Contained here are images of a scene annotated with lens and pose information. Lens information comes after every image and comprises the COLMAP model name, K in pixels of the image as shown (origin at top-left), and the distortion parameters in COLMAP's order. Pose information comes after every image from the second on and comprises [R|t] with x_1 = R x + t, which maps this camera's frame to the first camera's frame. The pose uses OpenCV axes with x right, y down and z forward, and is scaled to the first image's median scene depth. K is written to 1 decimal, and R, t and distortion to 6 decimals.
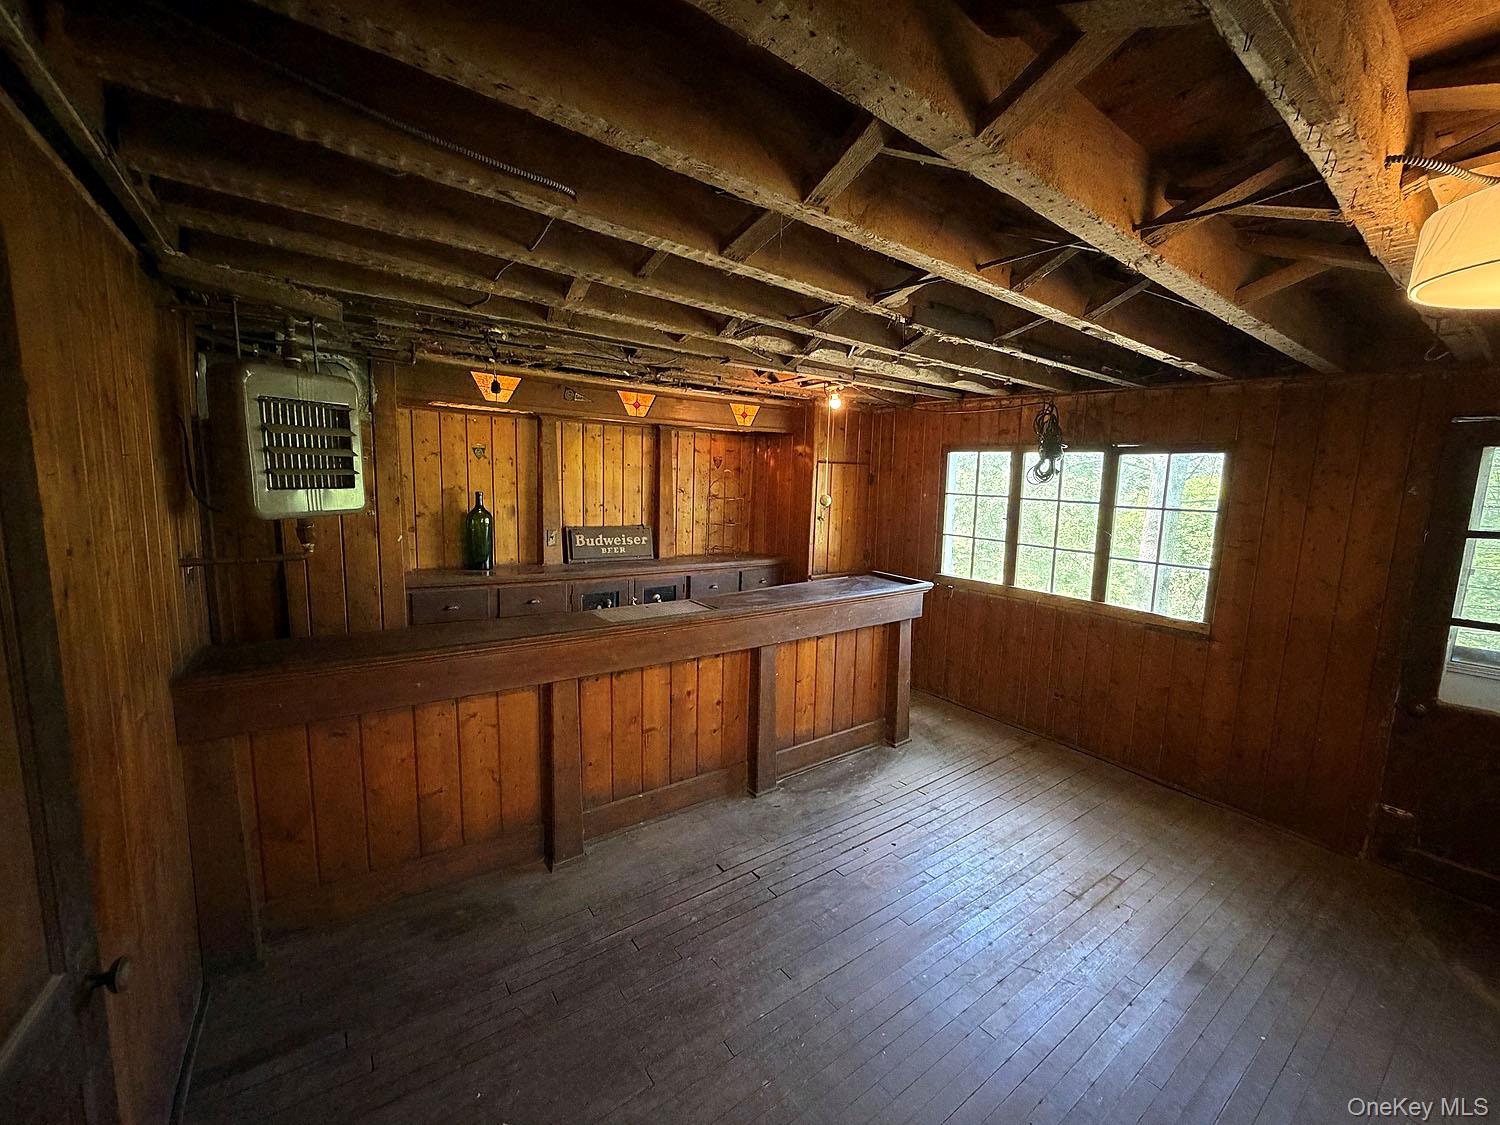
lens RADIAL K [[601.3, 0, 753.8], [0, 601.3, 562.2], [0, 0, 1]] dist [-0.007230, 0.003822]
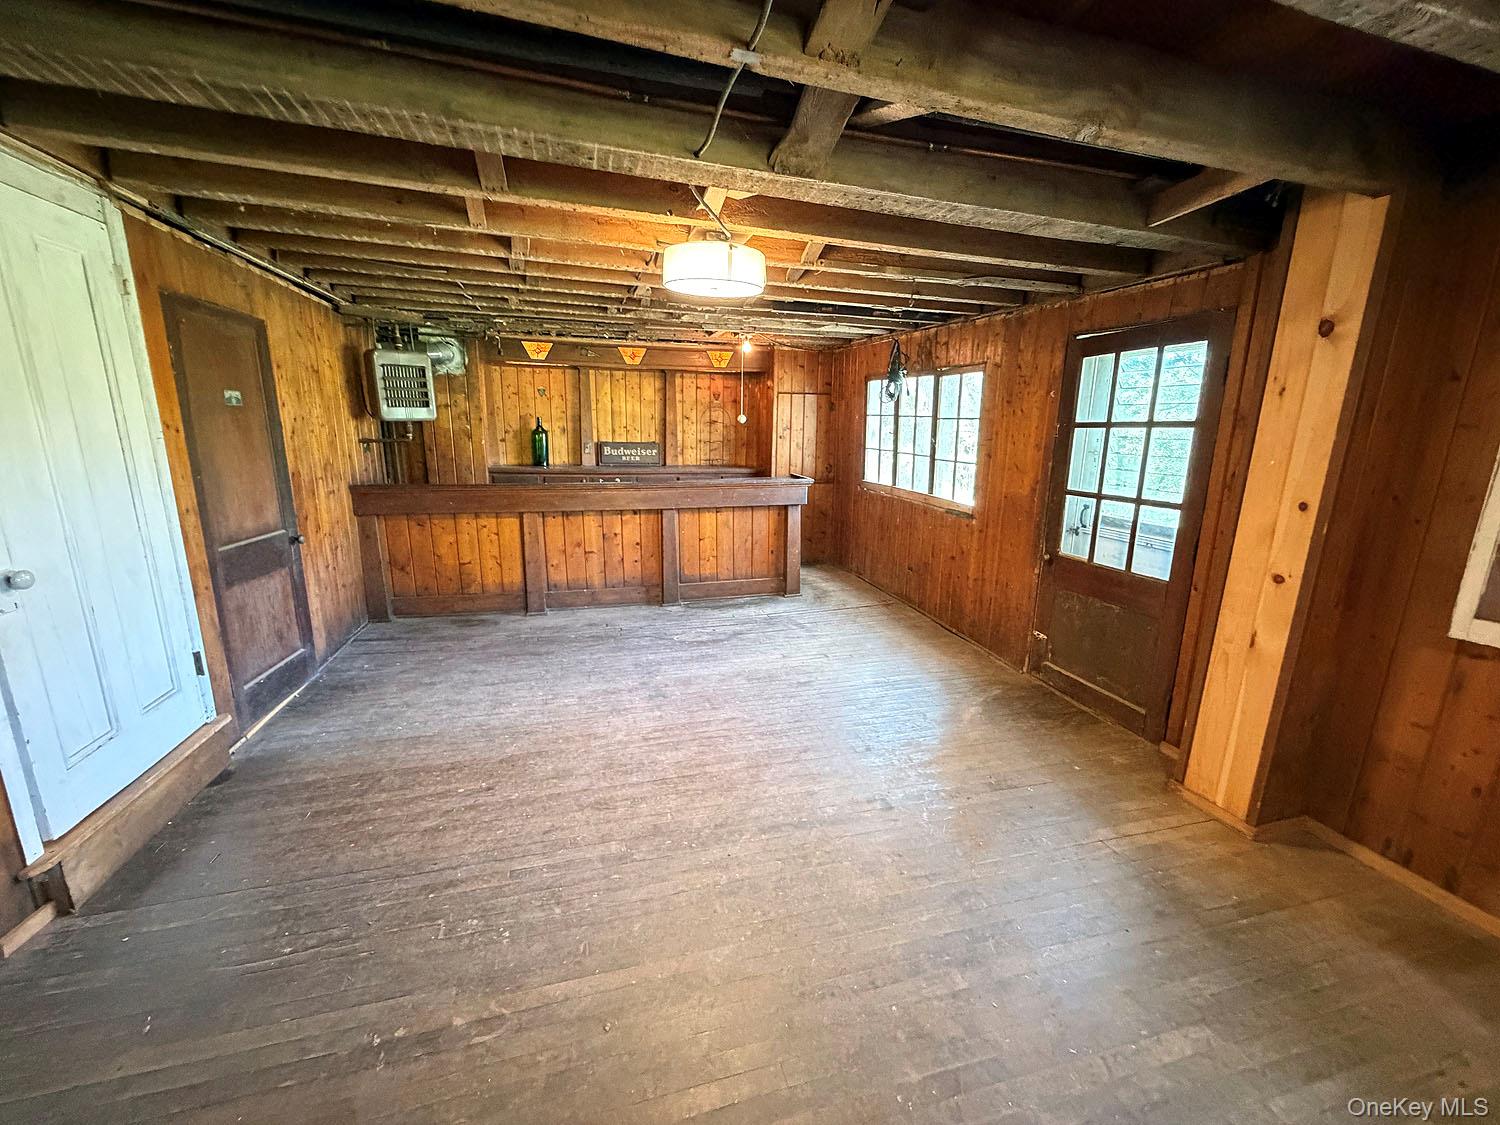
lens RADIAL K [[601.3, 0, 749.6], [0, 601.3, 562.6], [0, 0, 1]] dist [-0.007230, 0.003822]
pose [[0.941156, 0.062737, -0.332098, 0.621687], [-0.034678, 0.995360, 0.089760, 0.104940], [0.336189, -0.072962, 0.938964, -0.341210]]
